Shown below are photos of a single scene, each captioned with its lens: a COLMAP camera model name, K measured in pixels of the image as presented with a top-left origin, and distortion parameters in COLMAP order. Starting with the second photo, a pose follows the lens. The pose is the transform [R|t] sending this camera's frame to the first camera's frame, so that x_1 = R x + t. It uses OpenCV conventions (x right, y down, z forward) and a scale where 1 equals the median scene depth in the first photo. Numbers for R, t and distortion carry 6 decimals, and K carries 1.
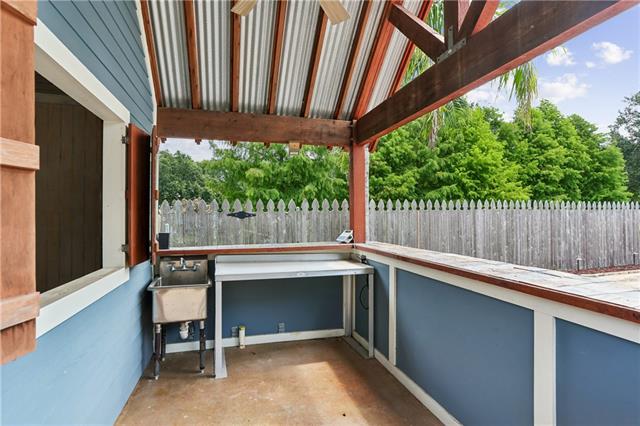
lens RADIAL K [[311.6, 0, 322.9], [0, 311.6, 213.1], [0, 0, 1]] dist [0.000140, 0.001164]
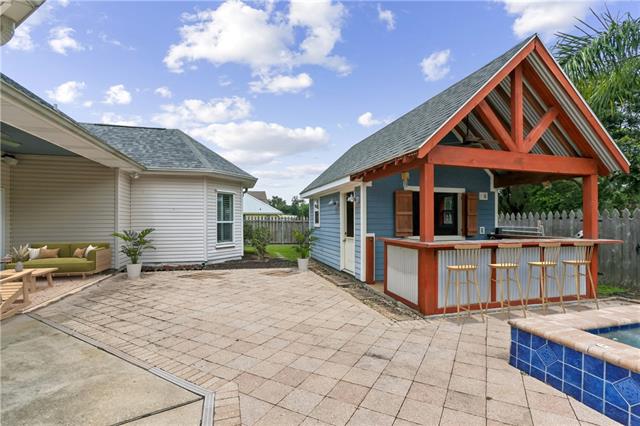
lens RADIAL K [[311.6, 0, 322.9], [0, 311.6, 213.1], [0, 0, 1]] dist [0.000140, 0.001164]
pose [[-0.008506, -0.026877, -0.999603, 1.221353], [0.004883, 0.999626, -0.026919, 0.003870], [0.999952, -0.005110, -0.008371, -0.210888]]
